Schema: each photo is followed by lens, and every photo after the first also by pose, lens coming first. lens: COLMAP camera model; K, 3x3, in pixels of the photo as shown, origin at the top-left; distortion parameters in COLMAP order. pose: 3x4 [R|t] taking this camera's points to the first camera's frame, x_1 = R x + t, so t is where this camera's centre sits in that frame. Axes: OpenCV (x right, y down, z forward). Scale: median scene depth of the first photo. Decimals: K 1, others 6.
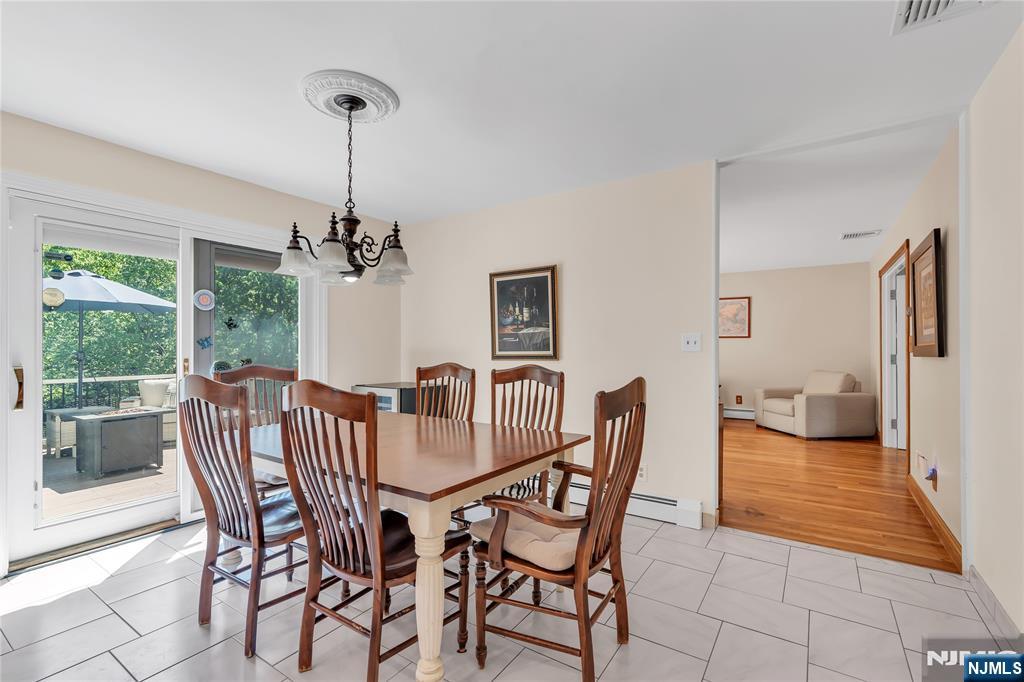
lens RADIAL K [[460.5, 0, 511.1], [0, 460.5, 346.3], [0, 0, 1]] dist [-0.001175, 0.000241]
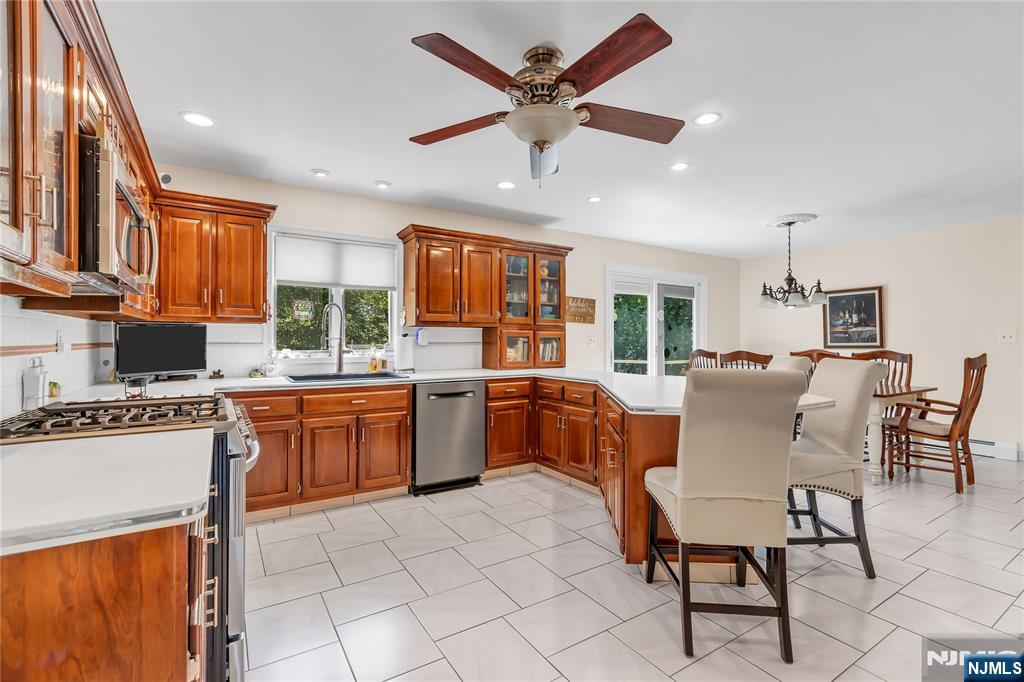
lens RADIAL K [[460.5, 0, 506.6], [0, 460.5, 339.8], [0, 0, 1]] dist [-0.001175, 0.000241]
pose [[0.914765, -0.000942, -0.403985, -0.407450], [0.000740, 1.000000, -0.000656, 0.000837], [0.403985, 0.000301, 0.914765, -0.850439]]
